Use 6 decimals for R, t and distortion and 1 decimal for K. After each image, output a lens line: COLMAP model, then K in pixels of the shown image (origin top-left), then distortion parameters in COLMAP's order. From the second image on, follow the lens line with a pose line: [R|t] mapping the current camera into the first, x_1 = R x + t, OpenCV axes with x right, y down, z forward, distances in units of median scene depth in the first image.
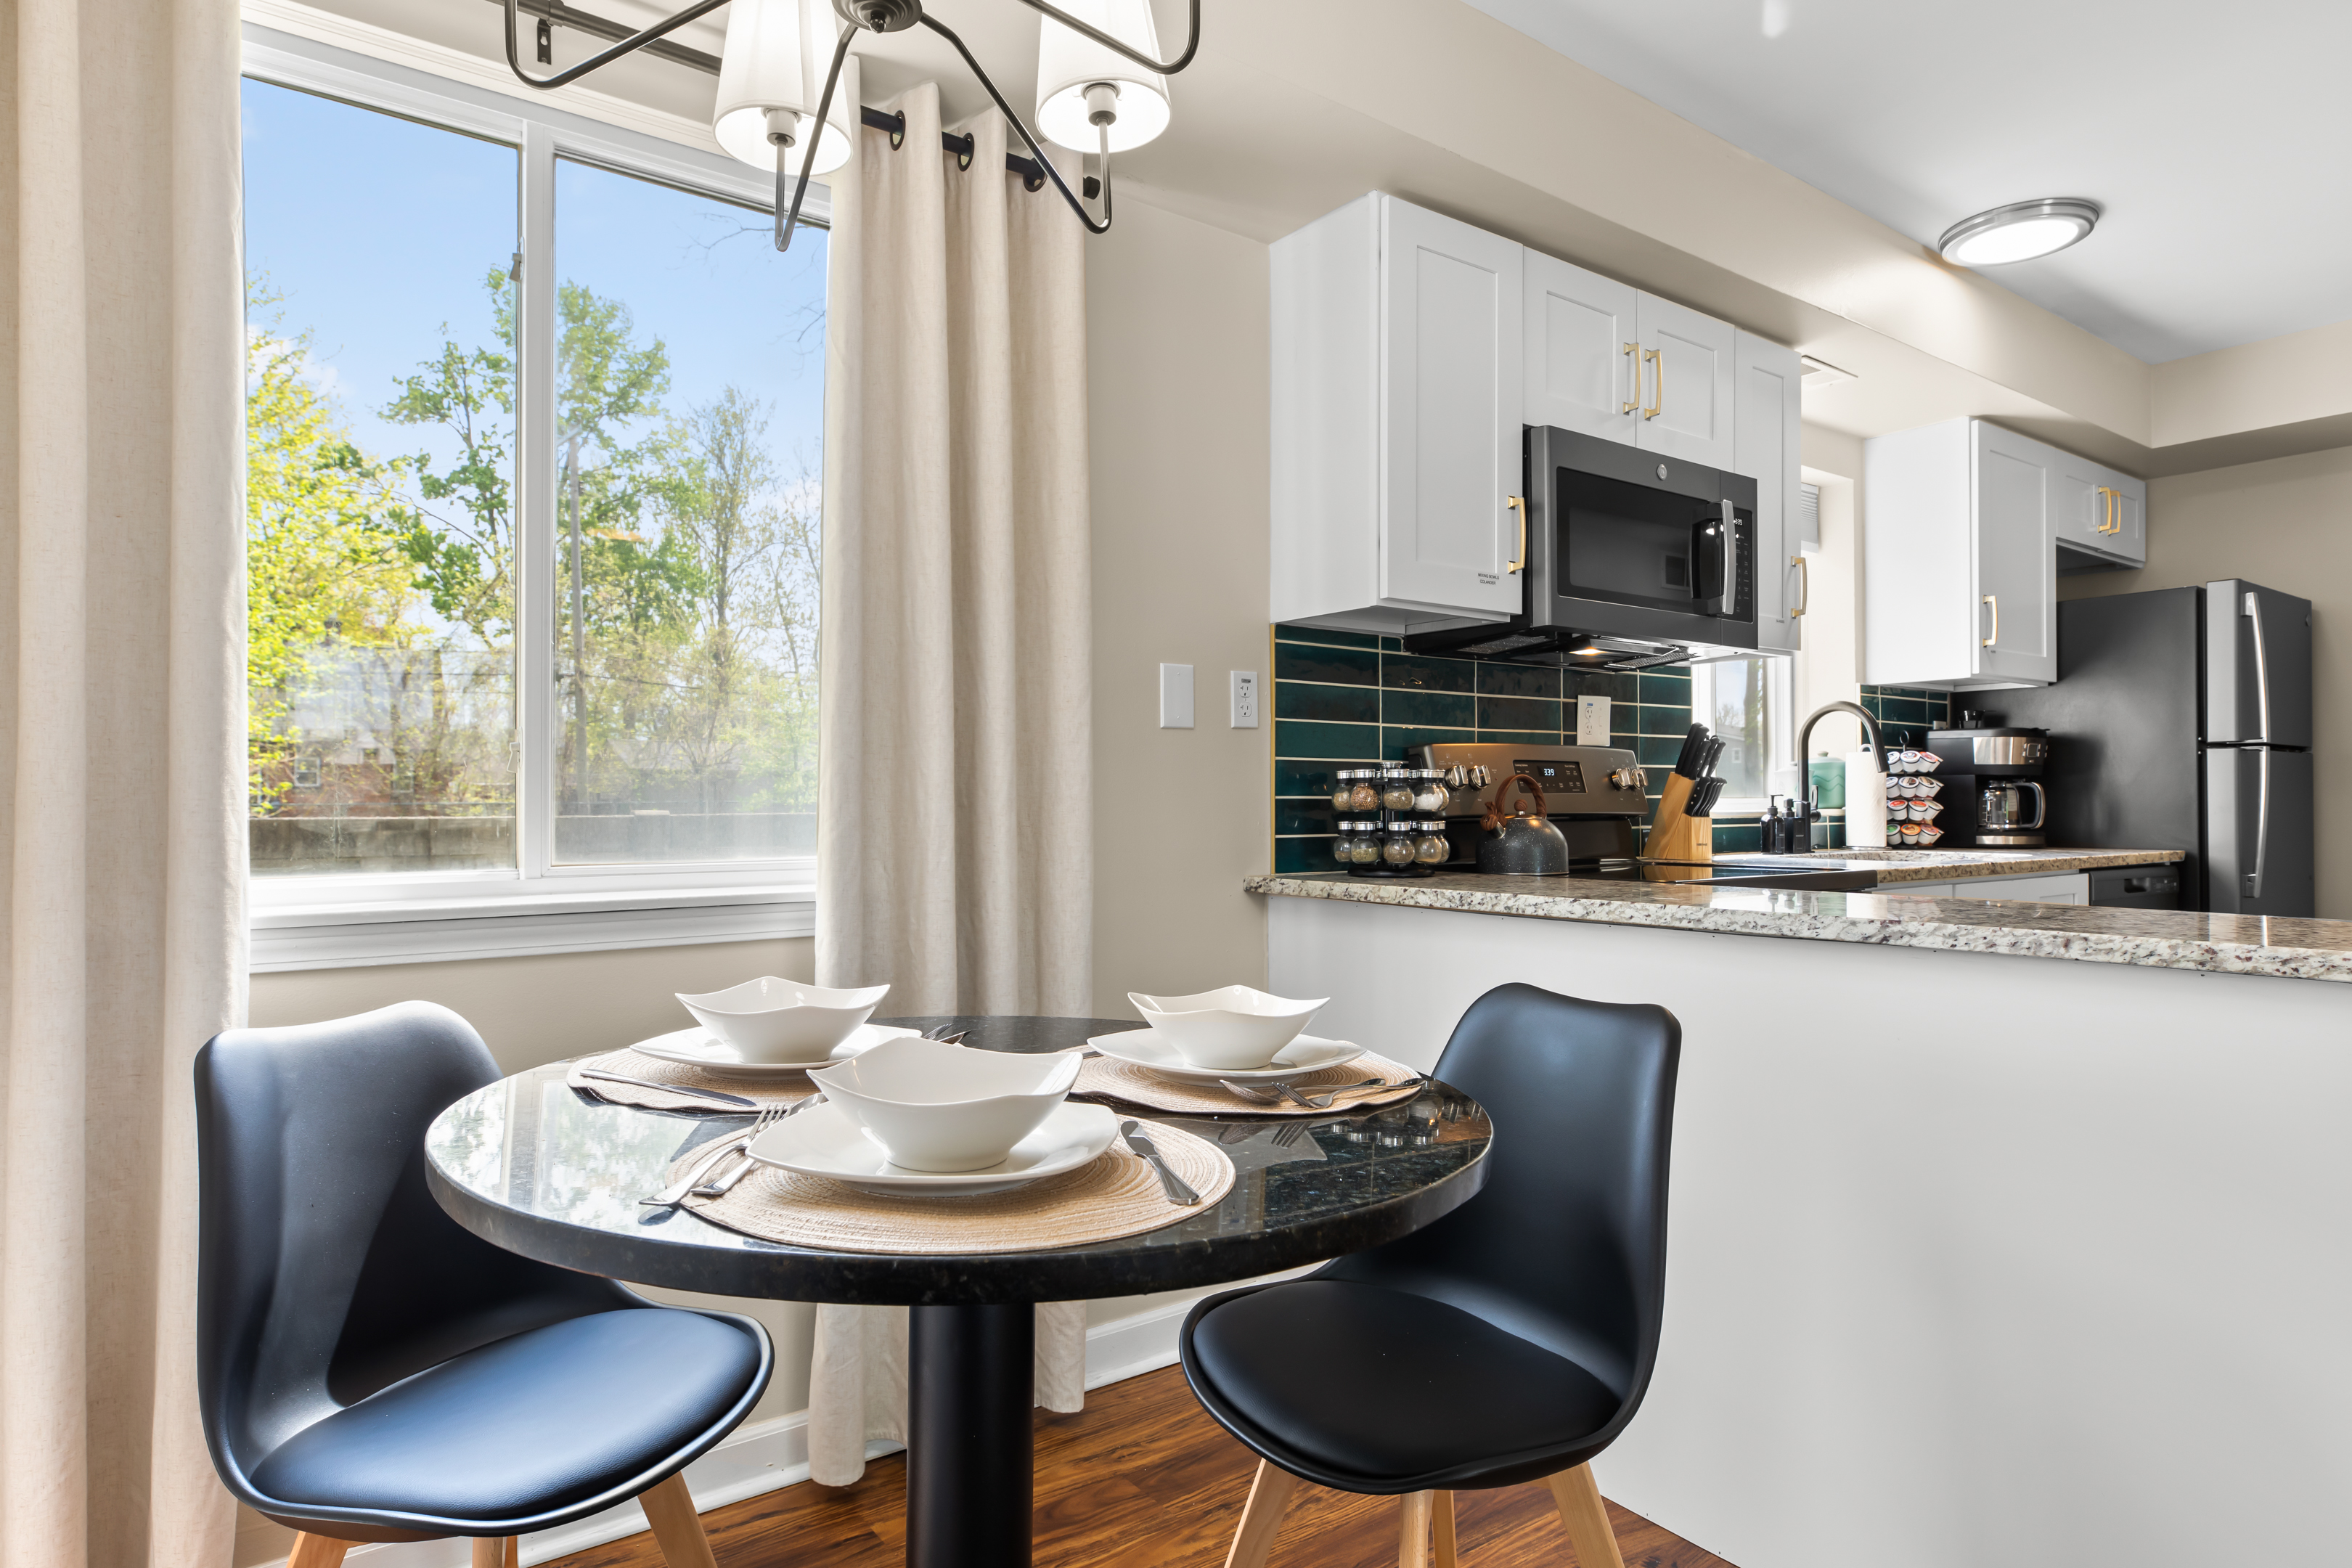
lens RADIAL K [[1305.2, 0, 1176.0], [0, 1305.2, 784.0], [0, 0, 1]] dist [0.001619, 0.000597]
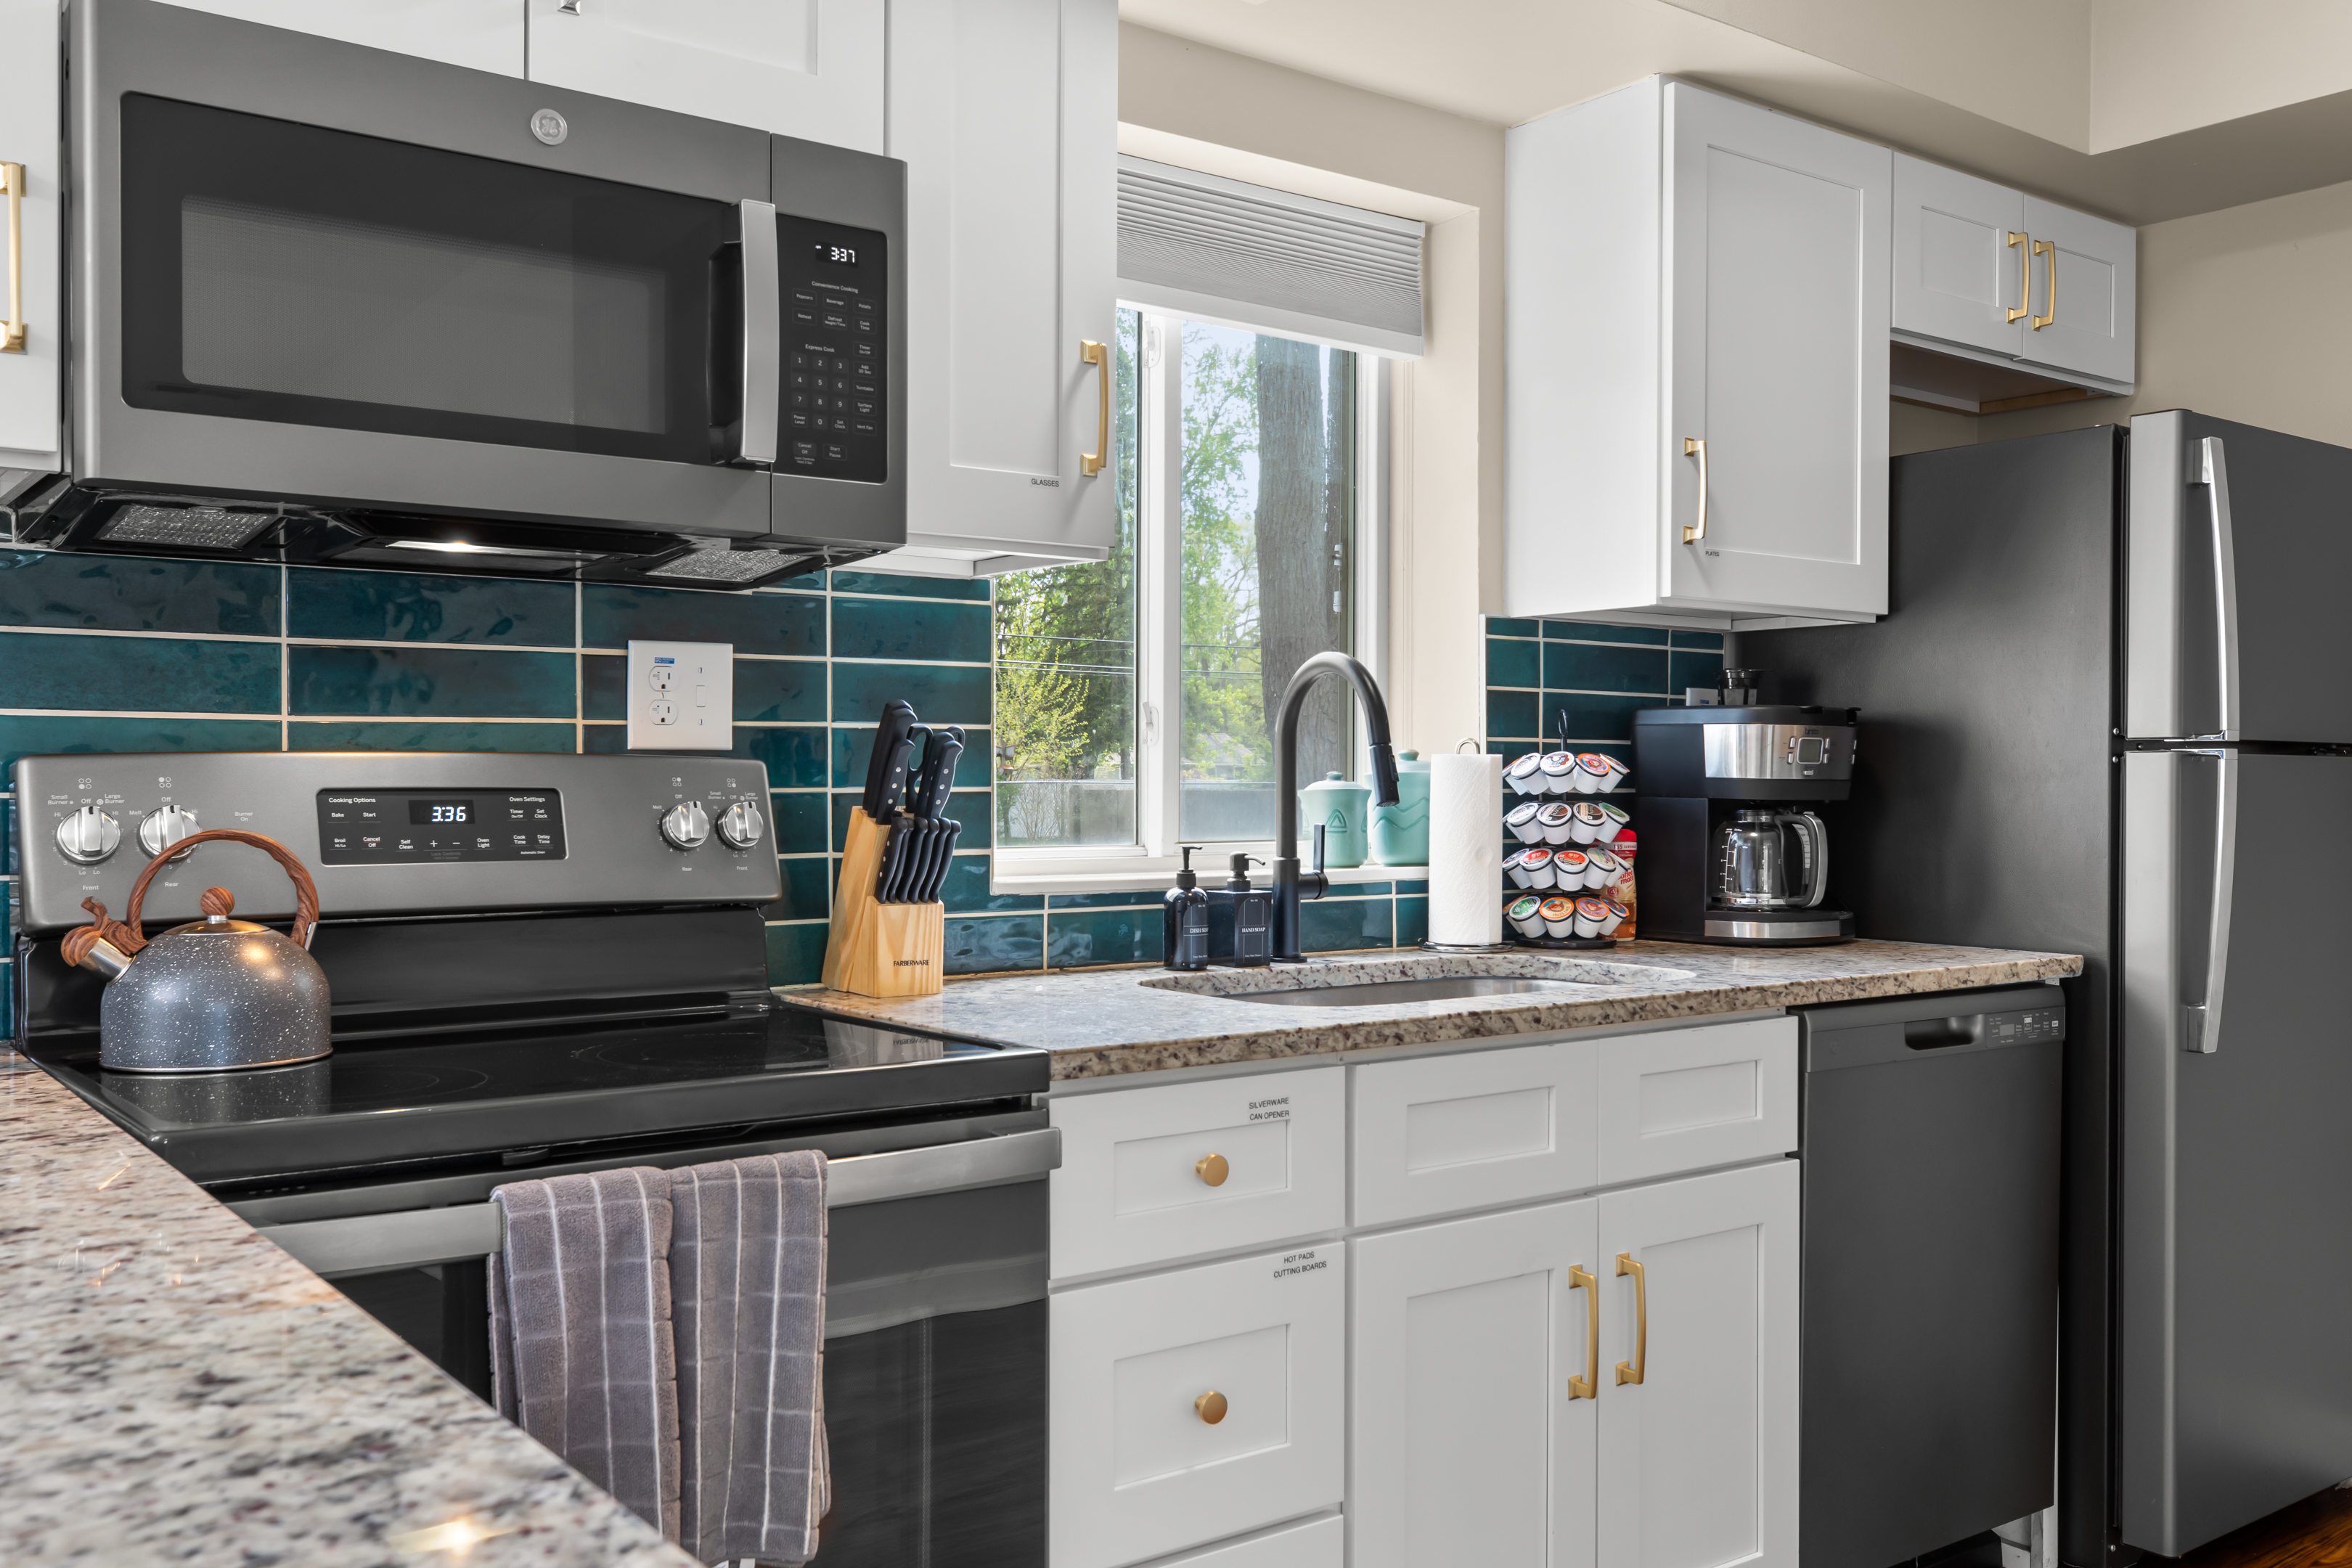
lens RADIAL K [[2000.5, 0, 1184.0], [0, 2000.5, 778.6], [0, 0, 1]] dist [0.005027, 0.007589]
pose [[0.999824, 0.005445, 0.017929, 0.419589], [-0.005708, 0.999876, 0.014682, -0.026200], [-0.017847, -0.014782, 0.999731, 0.245305]]
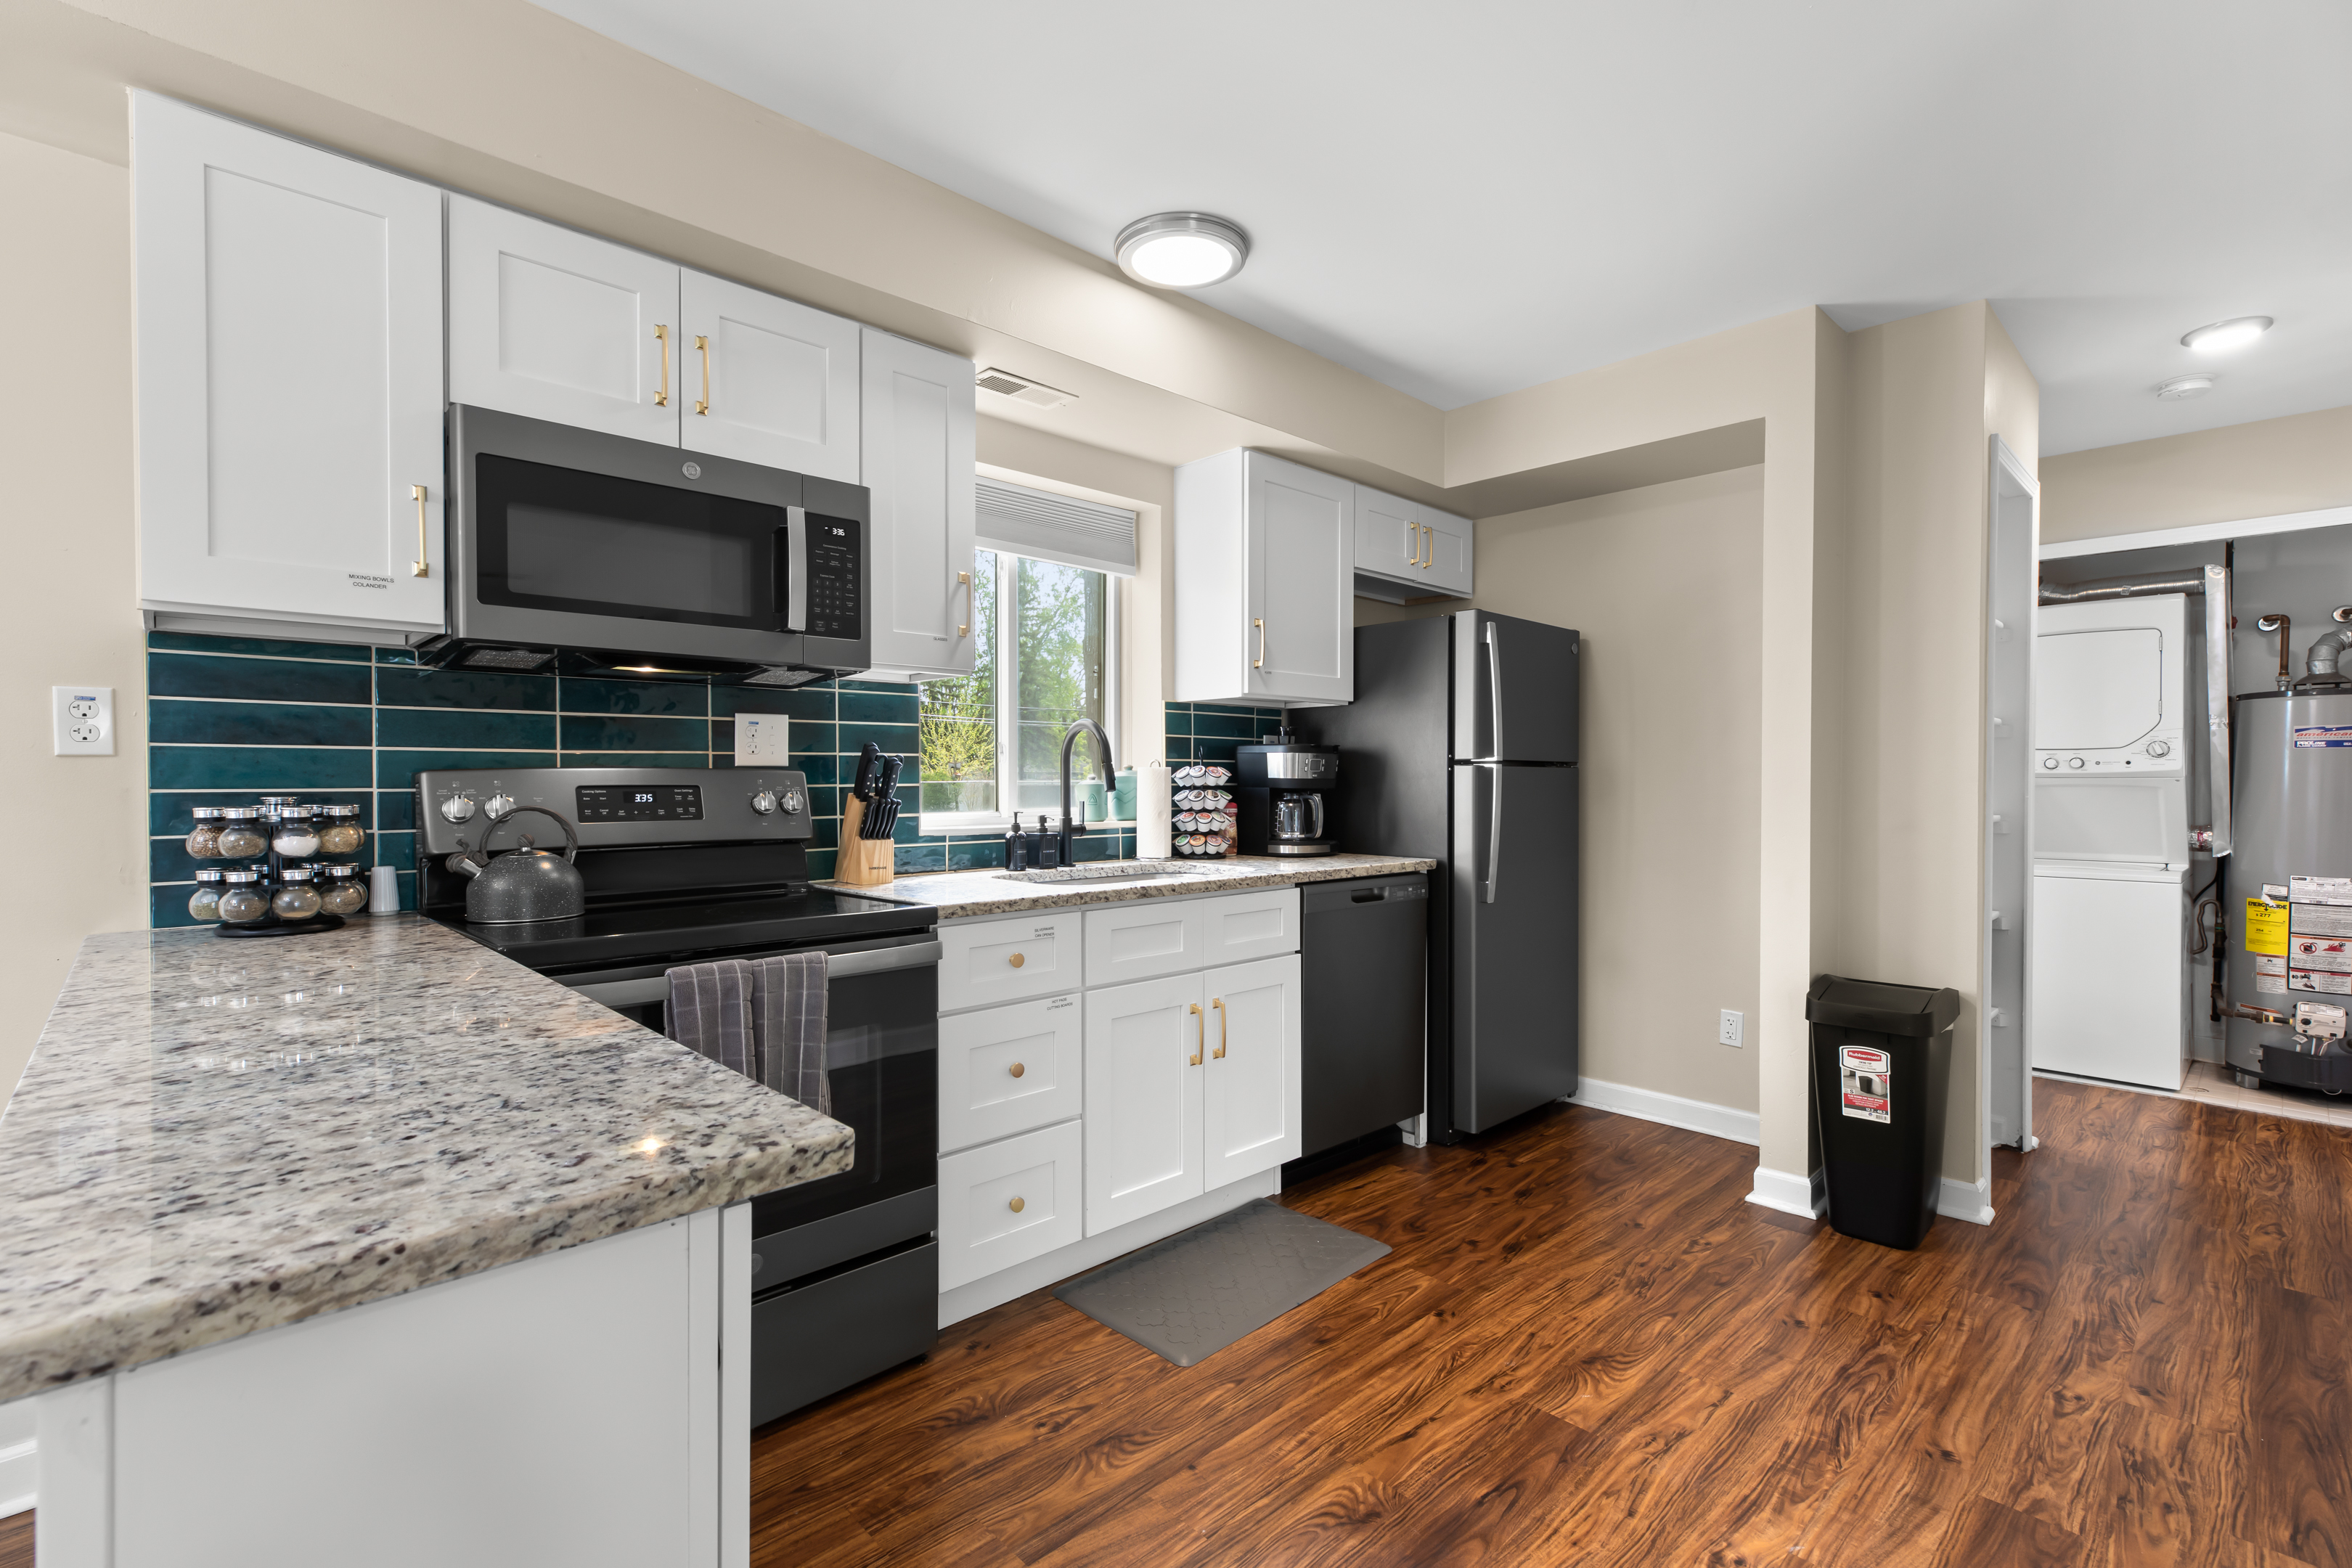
lens RADIAL K [[1049.0, 0, 1176.0], [0, 1049.0, 784.0], [0, 0, 1]] dist [0.008191, -0.000351]
pose [[0.991021, 0.000895, 0.133701, 0.446698], [-0.003446, 0.999816, 0.018847, -0.027402], [-0.133659, -0.019139, 0.990843, 0.168878]]
